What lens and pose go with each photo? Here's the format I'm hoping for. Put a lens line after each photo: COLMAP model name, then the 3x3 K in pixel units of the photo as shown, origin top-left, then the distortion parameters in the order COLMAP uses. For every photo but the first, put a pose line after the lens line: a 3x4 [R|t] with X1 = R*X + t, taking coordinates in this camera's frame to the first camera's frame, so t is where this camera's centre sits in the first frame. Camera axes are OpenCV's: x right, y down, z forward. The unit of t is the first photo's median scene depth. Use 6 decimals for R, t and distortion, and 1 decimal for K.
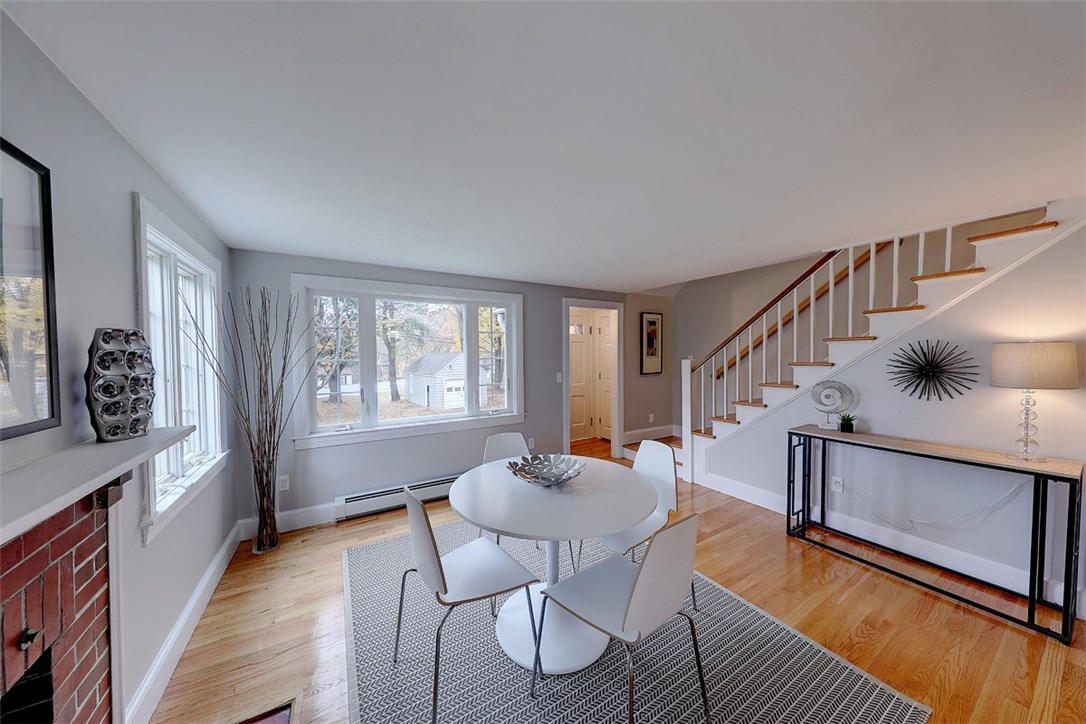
lens RADIAL K [[348.4, 0, 538.8], [0, 348.4, 362.6], [0, 0, 1]] dist [-0.000282, -0.000092]
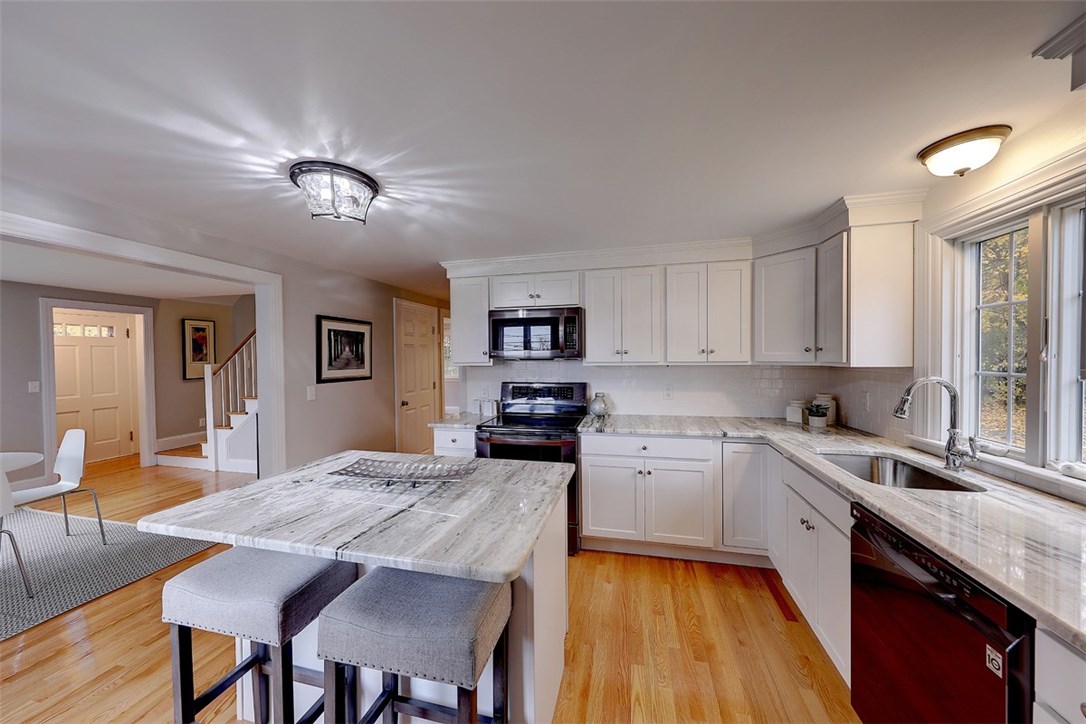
lens RADIAL K [[378.9, 0, 541.6], [0, 378.9, 362.3], [0, 0, 1]] dist [0.001775, -0.000236]
pose [[0.700780, -0.010488, 0.713300, 0.422882], [0.021464, 0.999749, -0.006388, 0.021980], [-0.713054, 0.019787, 0.700829, -0.922378]]
